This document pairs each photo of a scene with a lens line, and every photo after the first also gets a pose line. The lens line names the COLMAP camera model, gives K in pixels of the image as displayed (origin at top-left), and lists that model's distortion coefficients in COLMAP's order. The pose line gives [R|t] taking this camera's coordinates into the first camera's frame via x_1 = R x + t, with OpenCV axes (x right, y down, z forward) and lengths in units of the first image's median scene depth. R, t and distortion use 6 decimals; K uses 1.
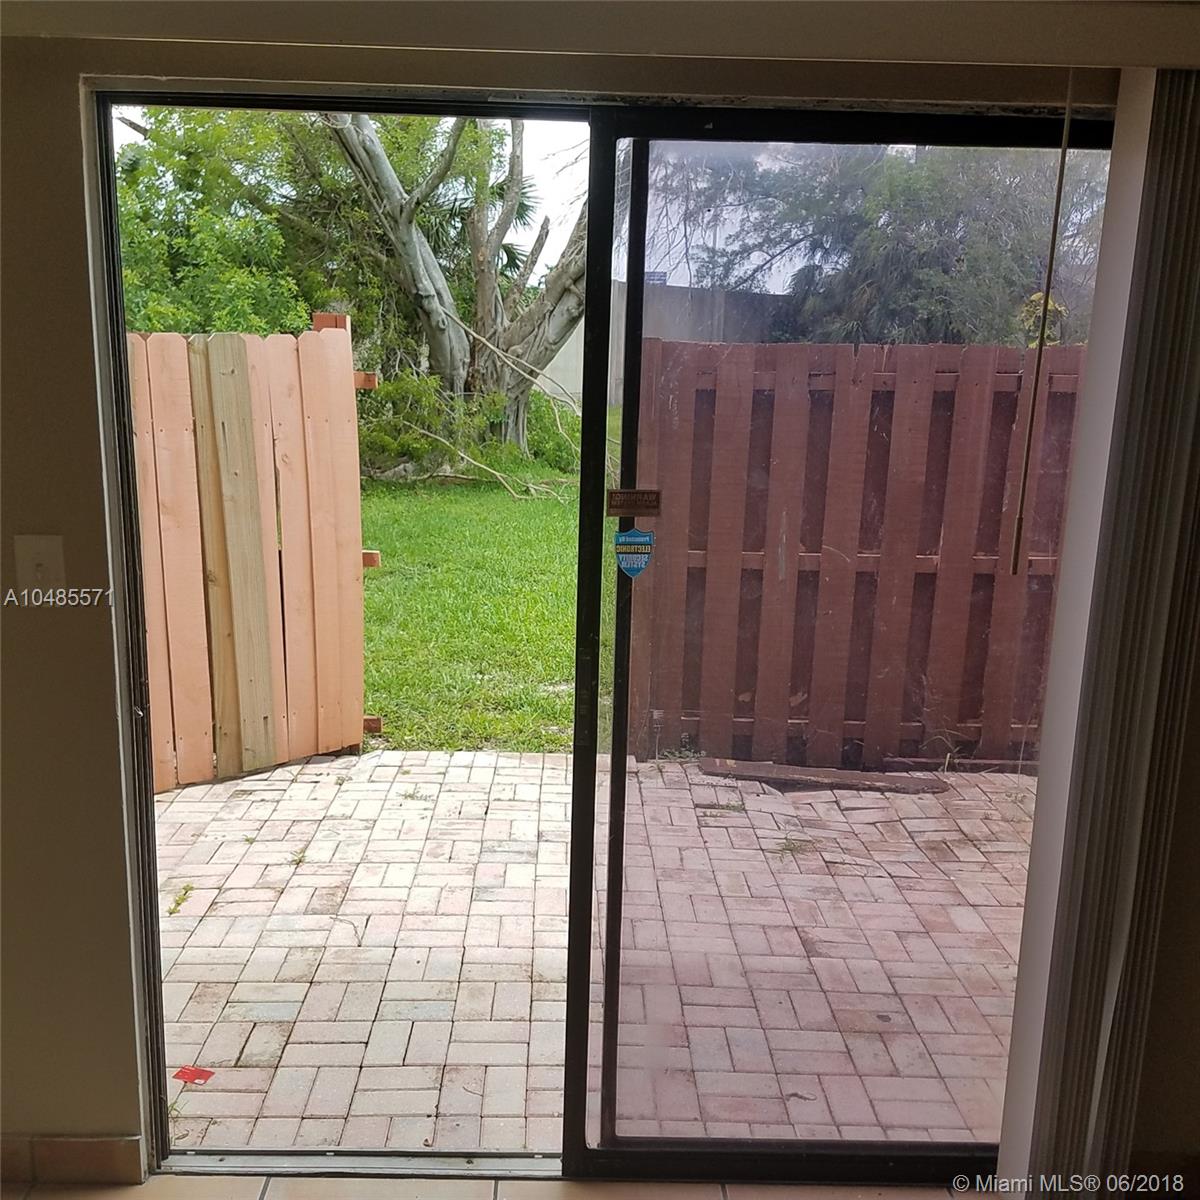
lens RADIAL K [[1203.7, 0, 594.3], [0, 1203.7, 615.7], [0, 0, 1]] dist [0.299748, -0.598328]
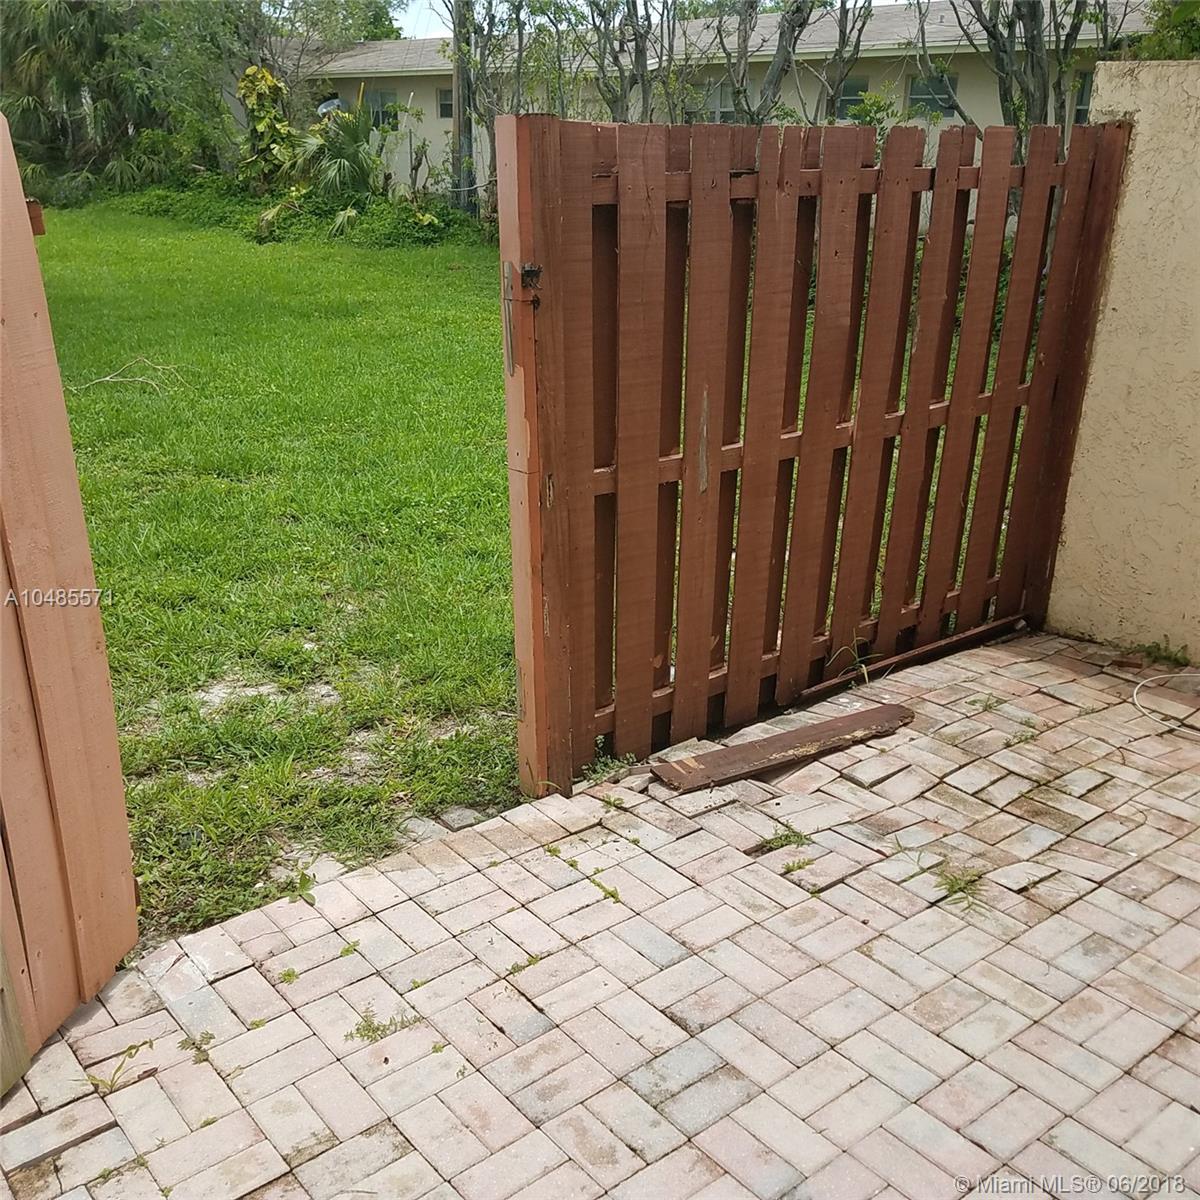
lens RADIAL K [[1219.4, 0, 592.9], [0, 1219.4, 621.8], [0, 0, 1]] dist [0.155974, -0.250640]
pose [[0.789098, -0.239245, 0.565761, -0.098430], [0.143657, 0.967369, 0.208709, -0.035757], [-0.597233, -0.083416, 0.797718, 0.154670]]
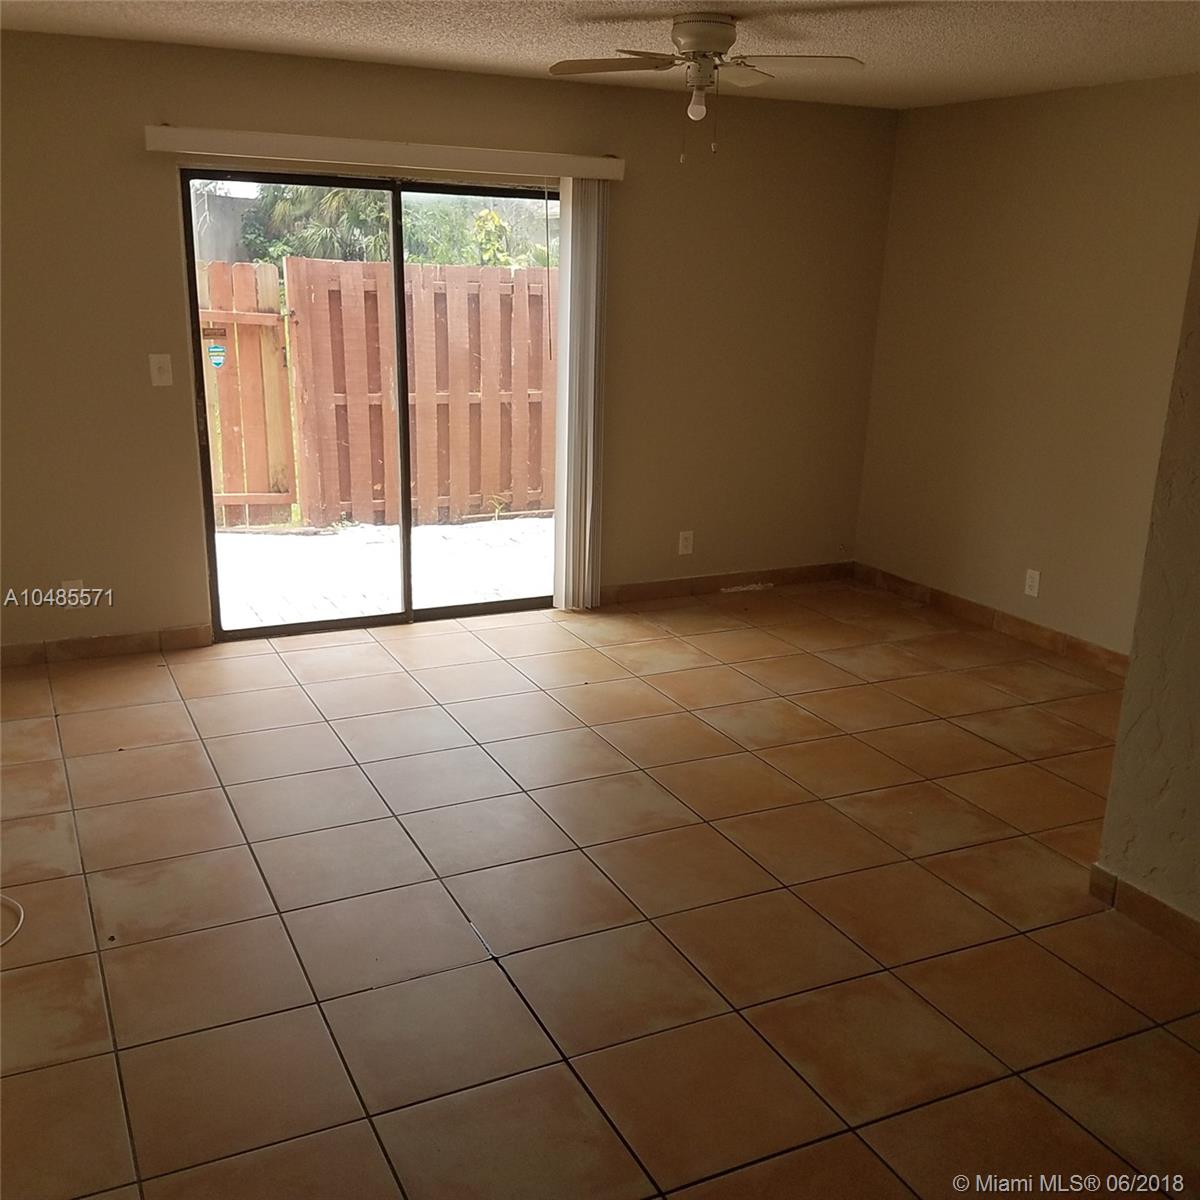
lens RADIAL K [[1203.7, 0, 594.3], [0, 1203.7, 615.7], [0, 0, 1]] dist [0.299748, -0.598328]
pose [[0.910873, -0.118855, 0.395201, -0.091657], [0.089727, 0.991758, 0.091462, 0.038239], [-0.402815, -0.047850, 0.914030, -0.203893]]
